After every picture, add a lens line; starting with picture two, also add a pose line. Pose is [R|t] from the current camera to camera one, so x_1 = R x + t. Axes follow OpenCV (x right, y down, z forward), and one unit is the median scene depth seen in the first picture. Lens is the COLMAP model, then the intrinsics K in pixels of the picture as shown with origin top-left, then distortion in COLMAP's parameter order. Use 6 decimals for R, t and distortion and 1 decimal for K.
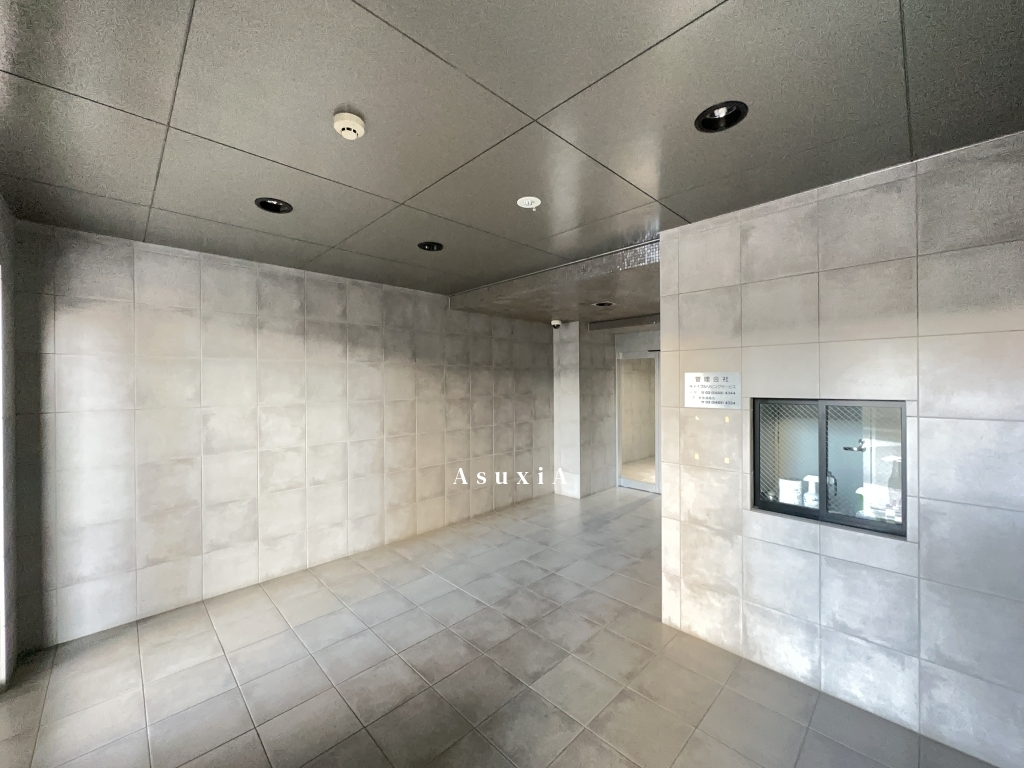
lens RADIAL K [[406.9, 0, 511.9], [0, 406.9, 383.2], [0, 0, 1]] dist [-0.001966, -0.000012]
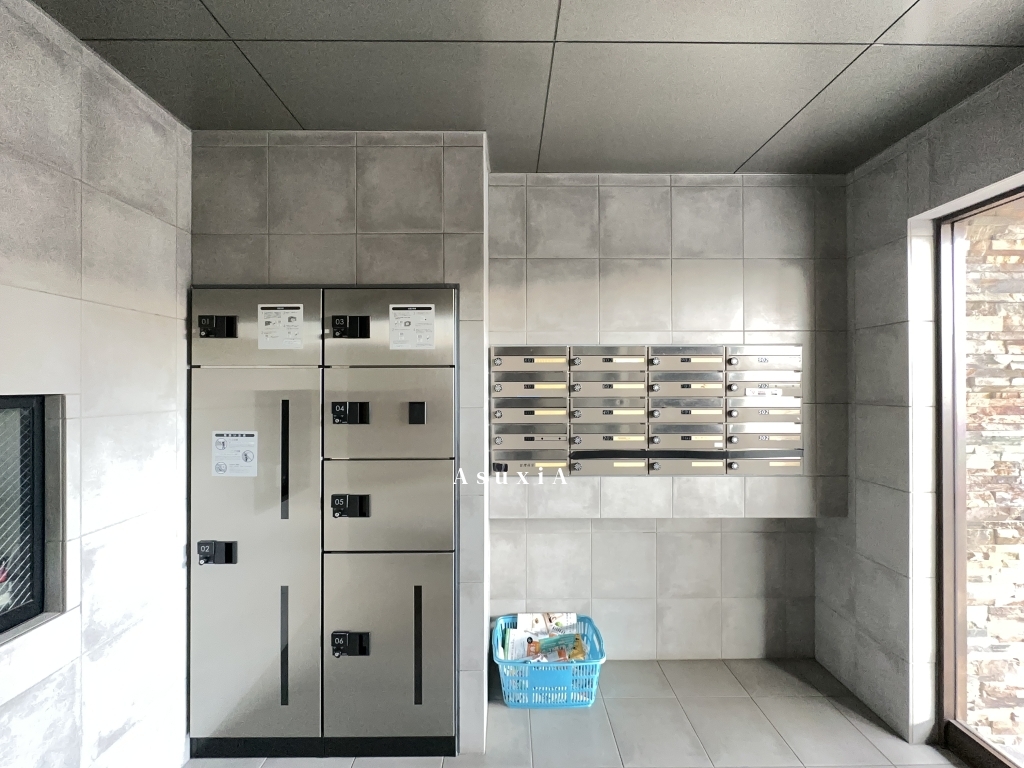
lens RADIAL K [[406.9, 0, 511.9], [0, 406.9, 383.2], [0, 0, 1]] dist [-0.001966, -0.000012]
pose [[-0.720414, 0.011843, 0.693443, 0.007772], [0.009747, 0.999928, -0.006952, 0.026763], [-0.693476, 0.001751, -0.720478, 0.723680]]
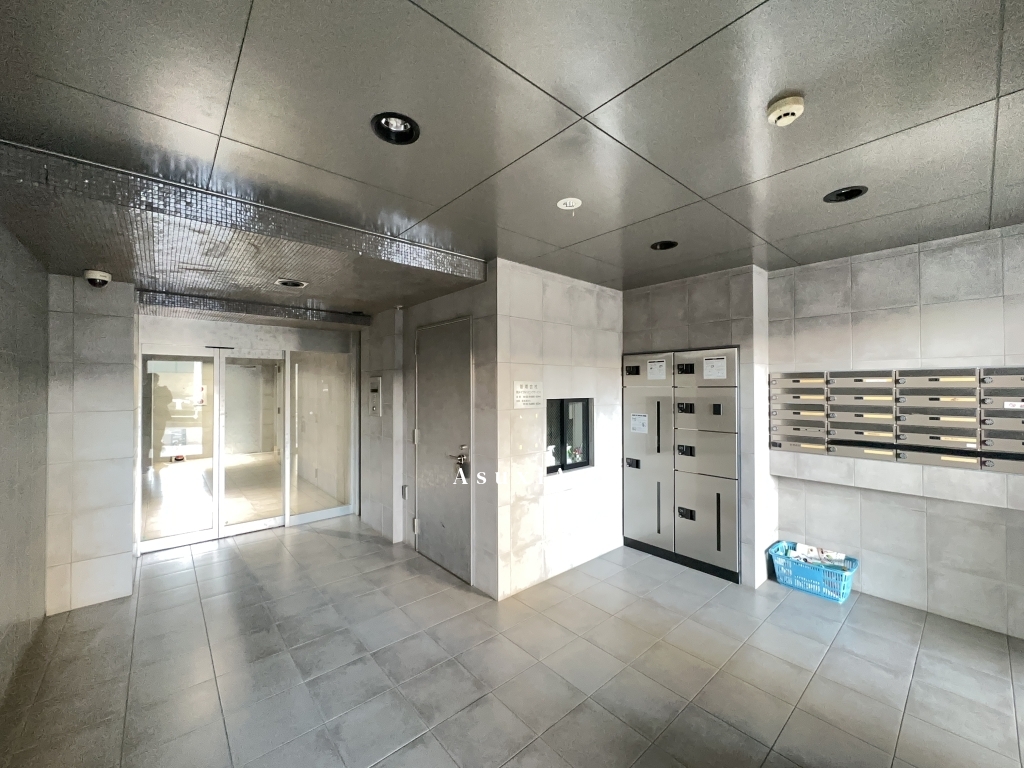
lens RADIAL K [[406.9, 0, 511.9], [0, 406.9, 383.2], [0, 0, 1]] dist [-0.001966, -0.000012]
pose [[0.060423, 0.018159, 0.998008, -0.828054], [0.004114, 0.999821, -0.018441, 0.003285], [-0.998164, 0.005220, 0.060338, 0.960097]]
